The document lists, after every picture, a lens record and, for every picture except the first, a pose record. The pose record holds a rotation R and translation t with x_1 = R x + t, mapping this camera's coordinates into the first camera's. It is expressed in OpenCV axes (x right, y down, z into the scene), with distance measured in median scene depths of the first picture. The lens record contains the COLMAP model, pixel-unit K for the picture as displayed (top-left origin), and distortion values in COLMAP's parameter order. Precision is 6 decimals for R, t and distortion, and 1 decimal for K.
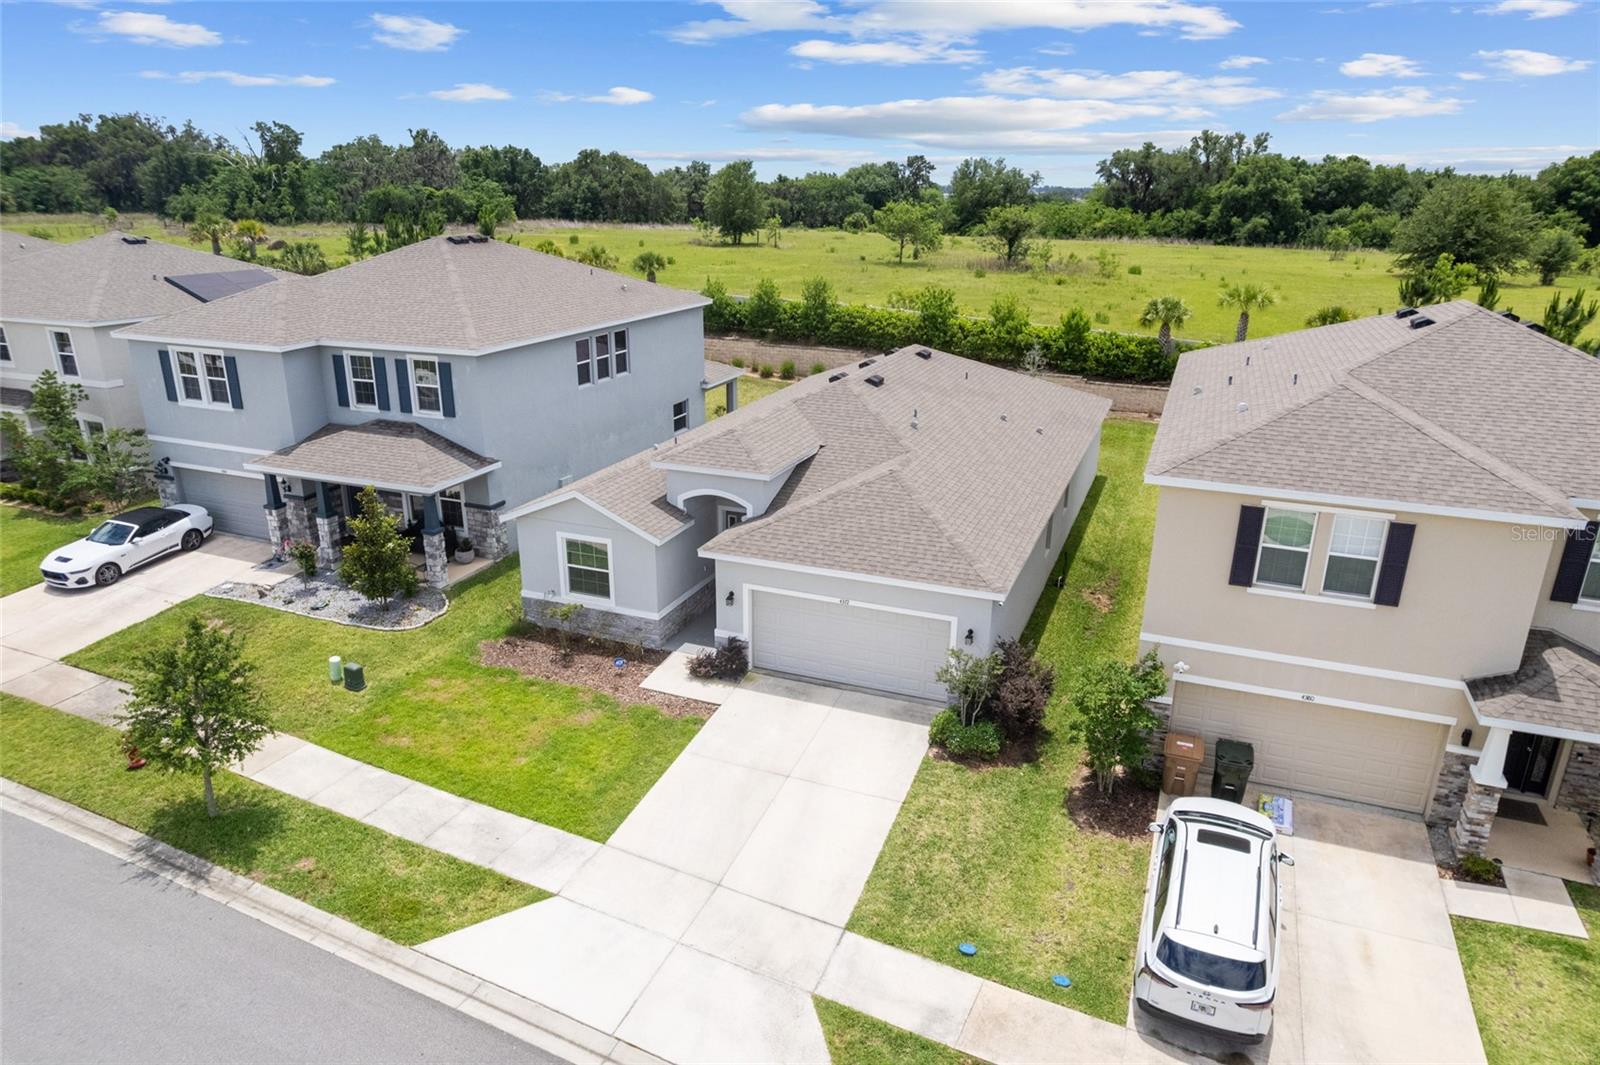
lens RADIAL K [[1026.4, 0, 804.1], [0, 1026.4, 544.2], [0, 0, 1]] dist [-0.082544, 0.075129]
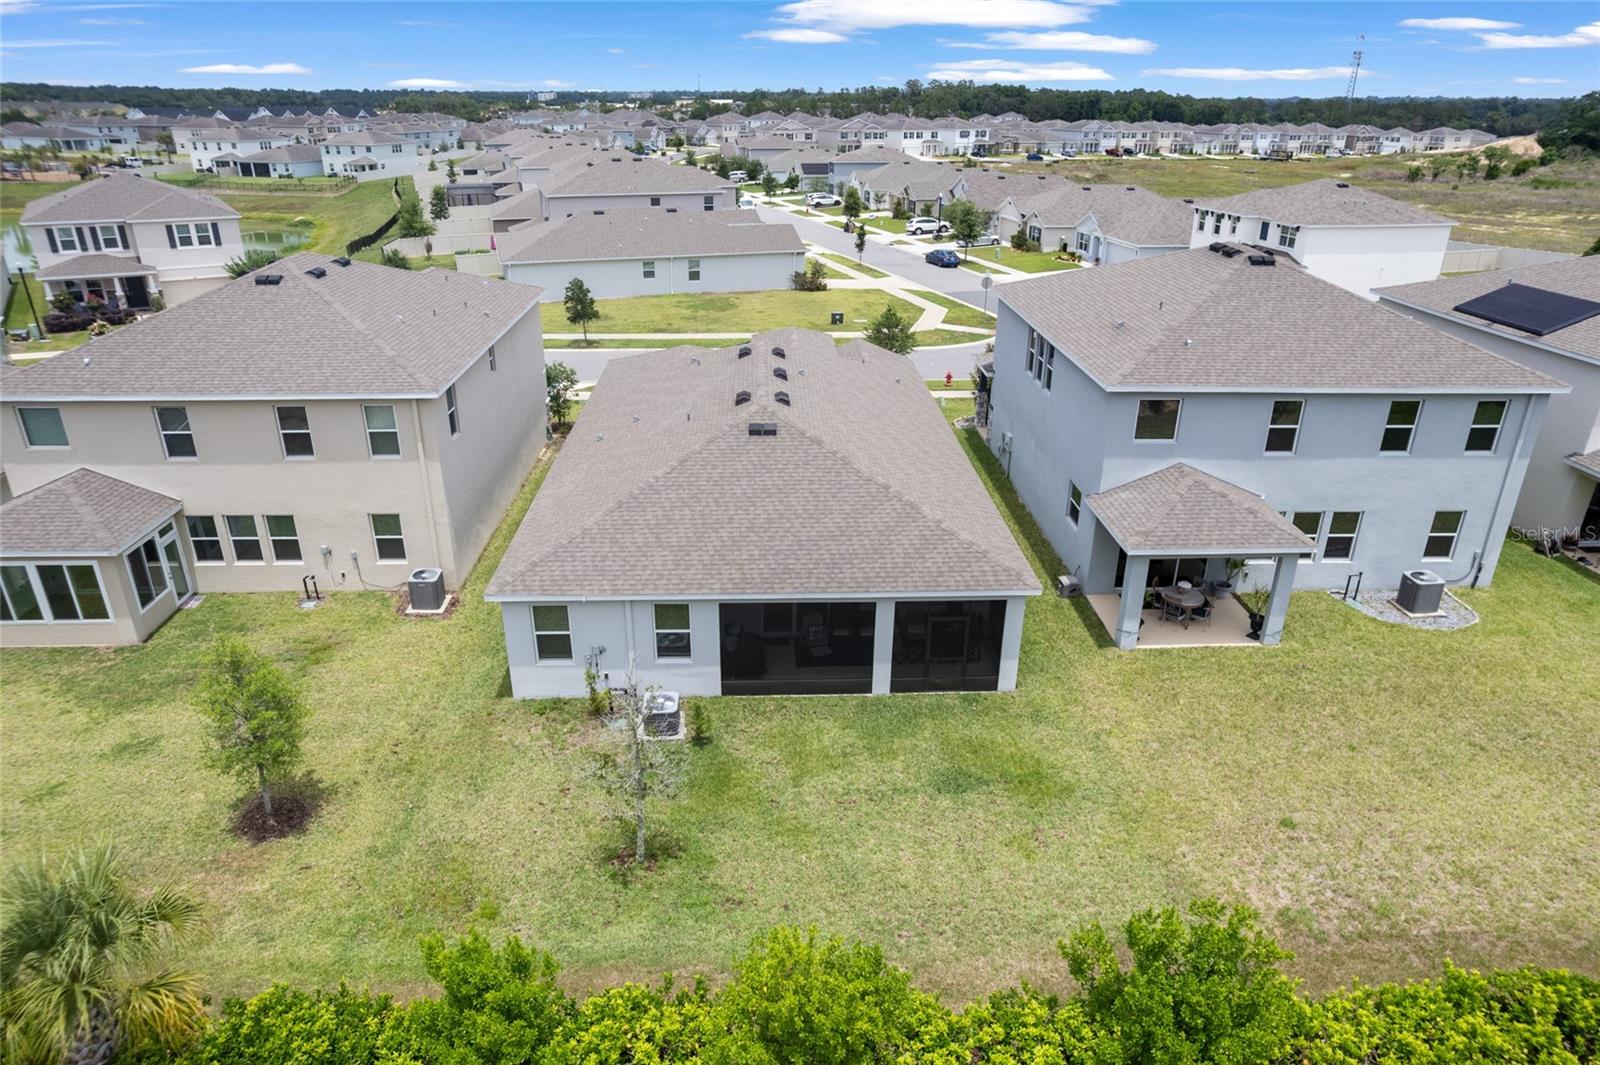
lens RADIAL K [[1026.4, 0, 806.2], [0, 1026.4, 546.5], [0, 0, 1]] dist [-0.082544, 0.075129]
pose [[-0.912187, 0.153015, -0.380133, 0.471802], [-0.151011, 0.736848, 0.658977, -0.762491], [0.380933, 0.658515, -0.649036, 1.916640]]
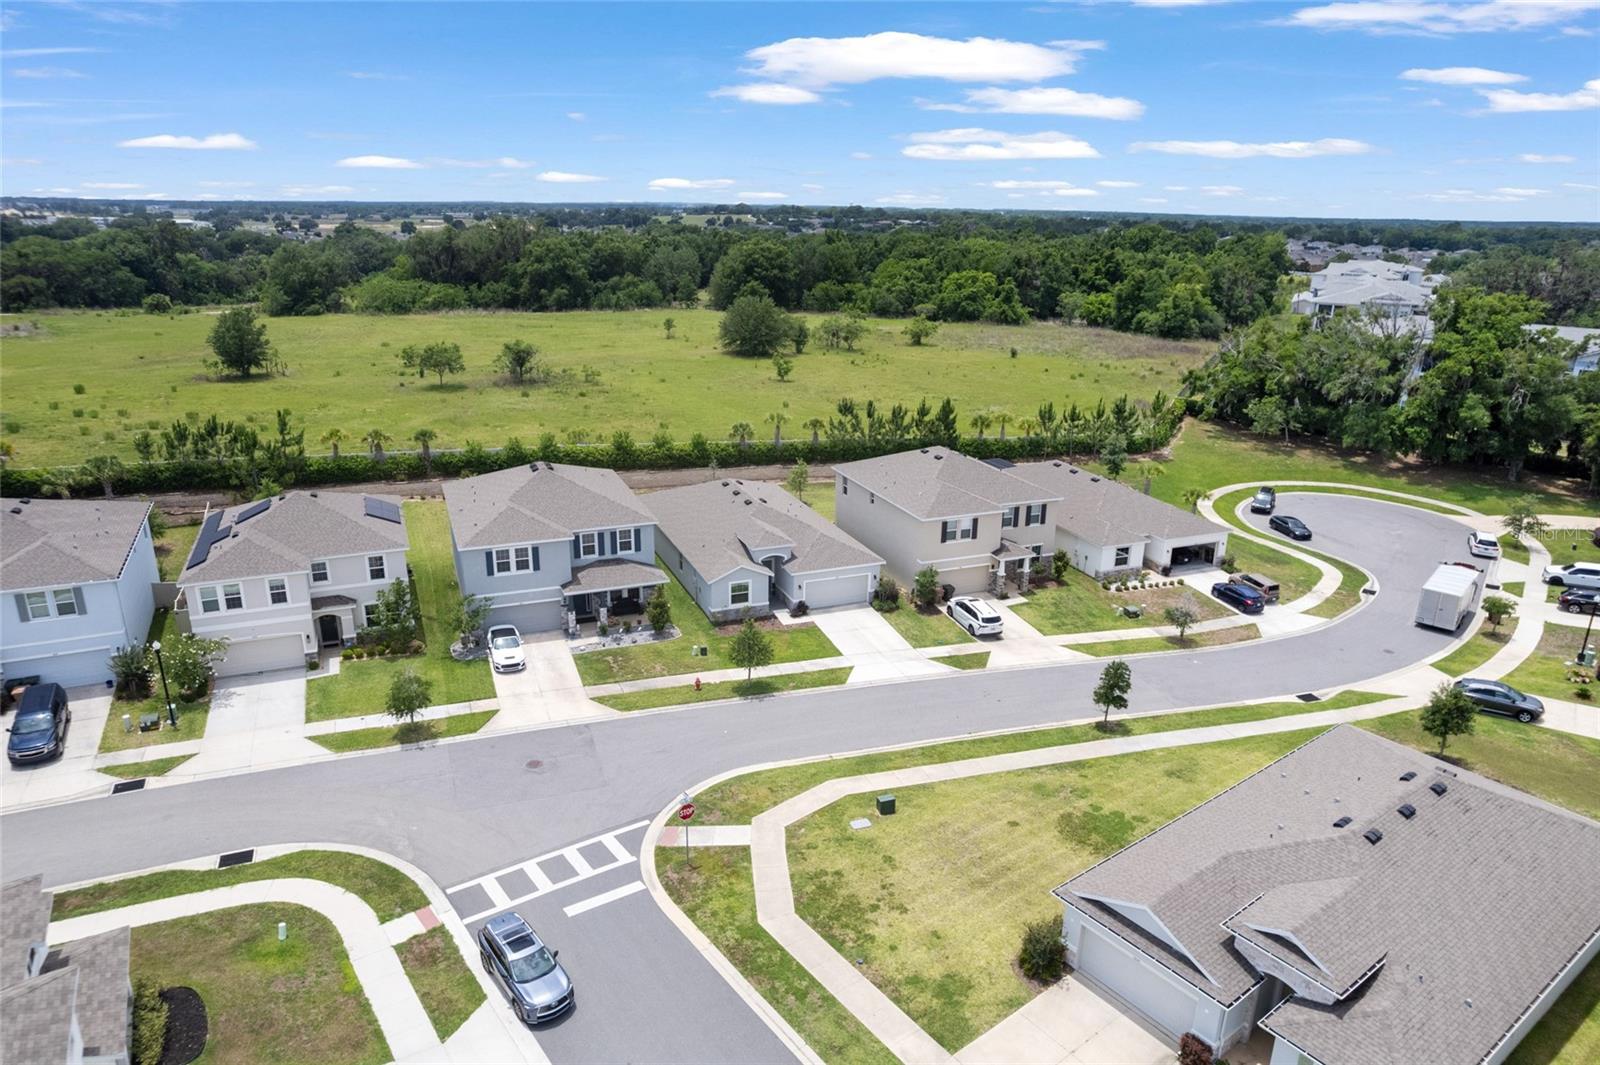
lens RADIAL K [[1026.4, 0, 806.0], [0, 1026.4, 543.6], [0, 0, 1]] dist [-0.082544, 0.075129]
pose [[0.722430, -0.216427, 0.656699, -1.557454], [0.221767, 0.972101, 0.076409, -0.229767], [-0.654915, 0.090434, 0.750272, -0.970678]]
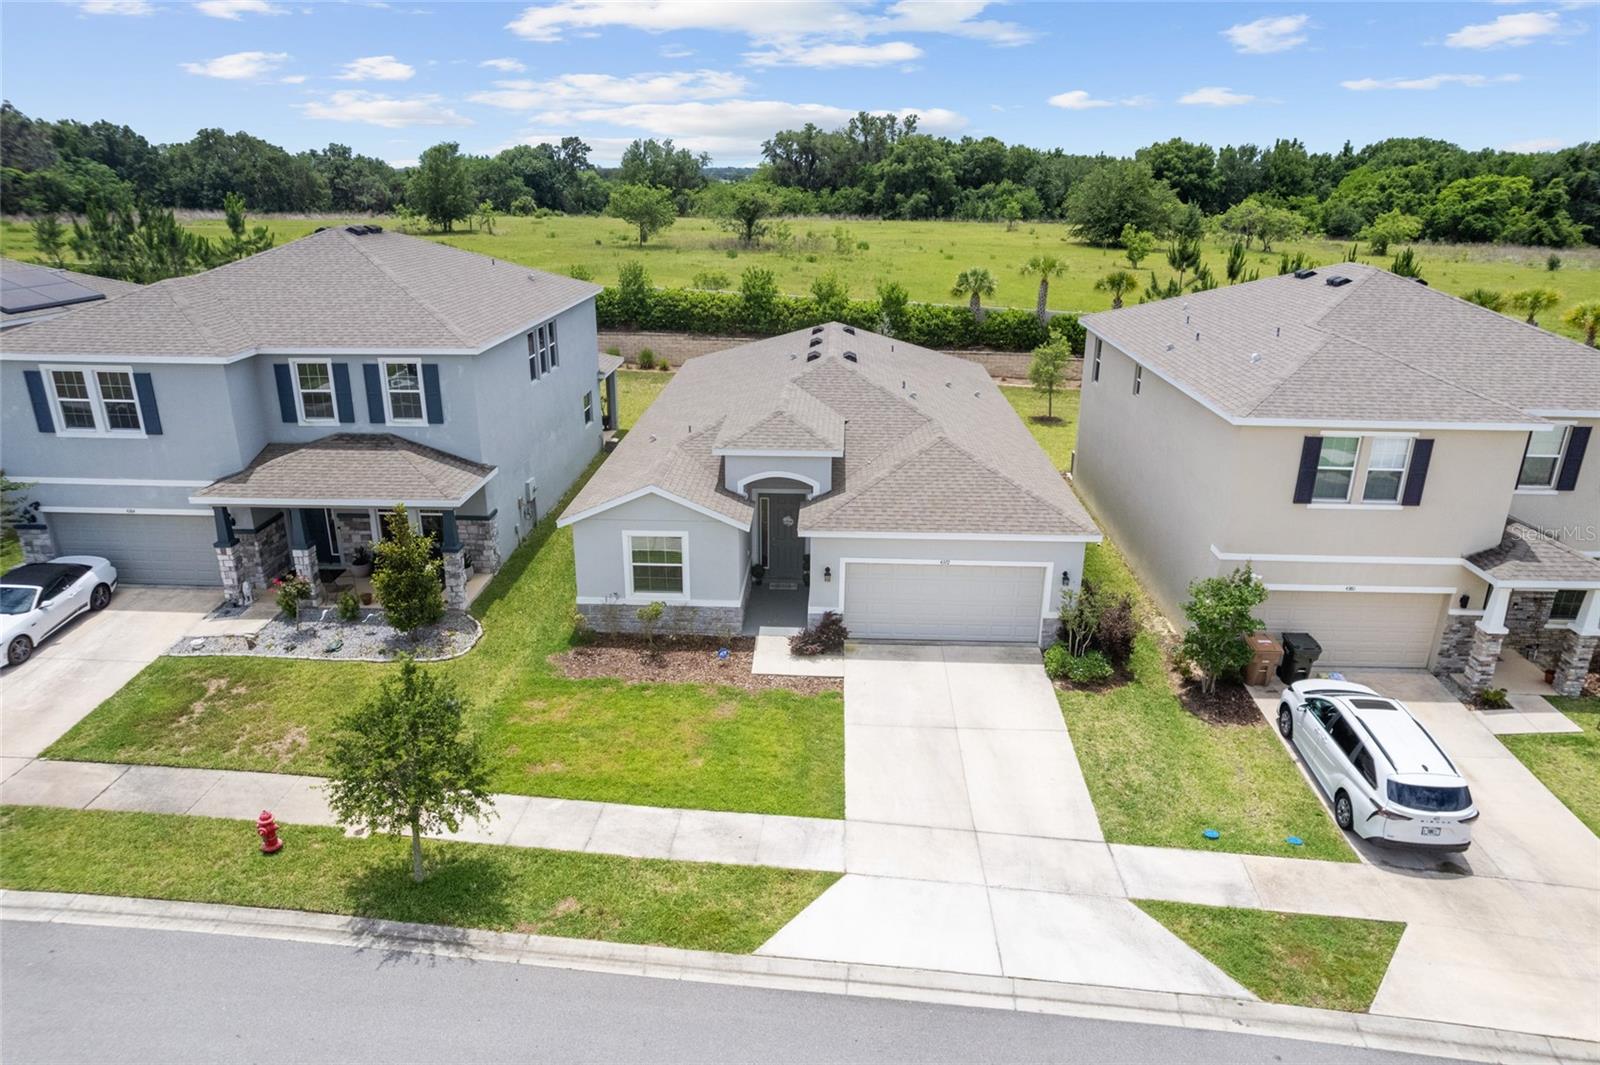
lens RADIAL K [[1026.4, 0, 804.9], [0, 1026.4, 545.4], [0, 0, 1]] dist [-0.082544, 0.075129]
pose [[0.941813, -0.116944, 0.315139, -0.329325], [0.111293, 0.993138, 0.035934, -0.011990], [-0.317178, 0.001230, 0.948365, 0.027725]]
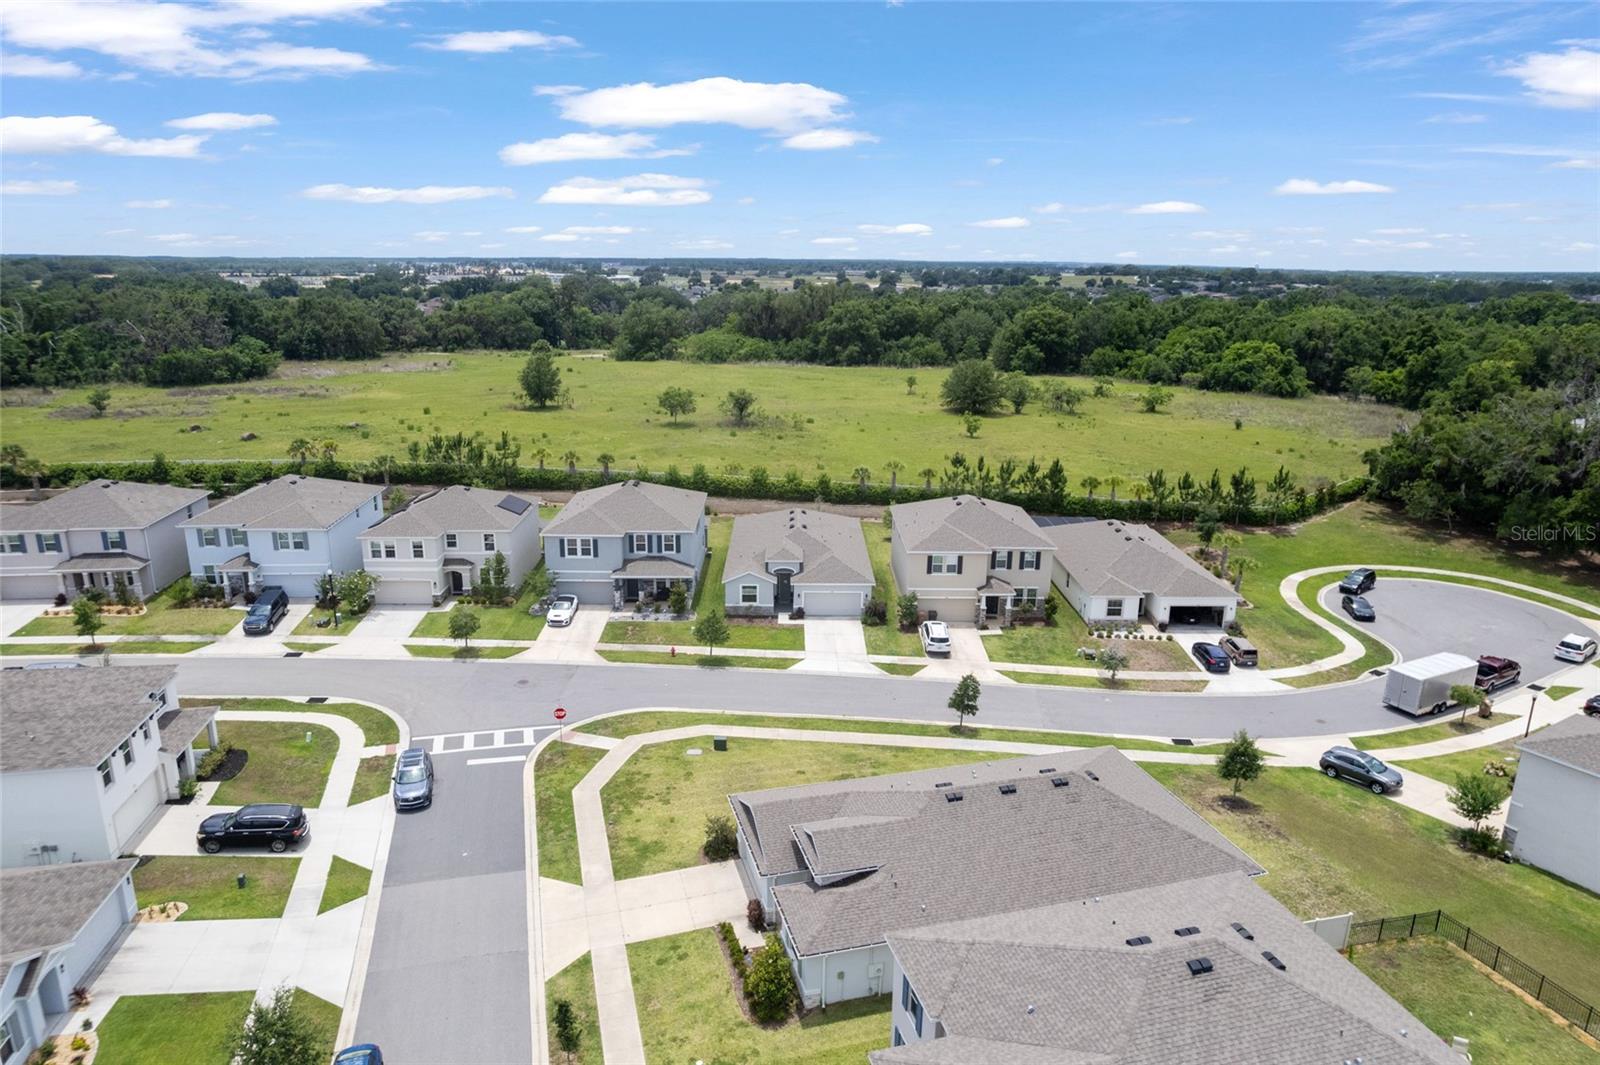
lens RADIAL K [[1026.4, 0, 805.2], [0, 1026.4, 541.6], [0, 0, 1]] dist [-0.082544, 0.075129]
pose [[0.924821, -0.100281, 0.366947, -1.079286], [0.123718, 0.991476, -0.040851, 0.010829], [-0.359722, 0.083178, 0.929345, -1.888460]]
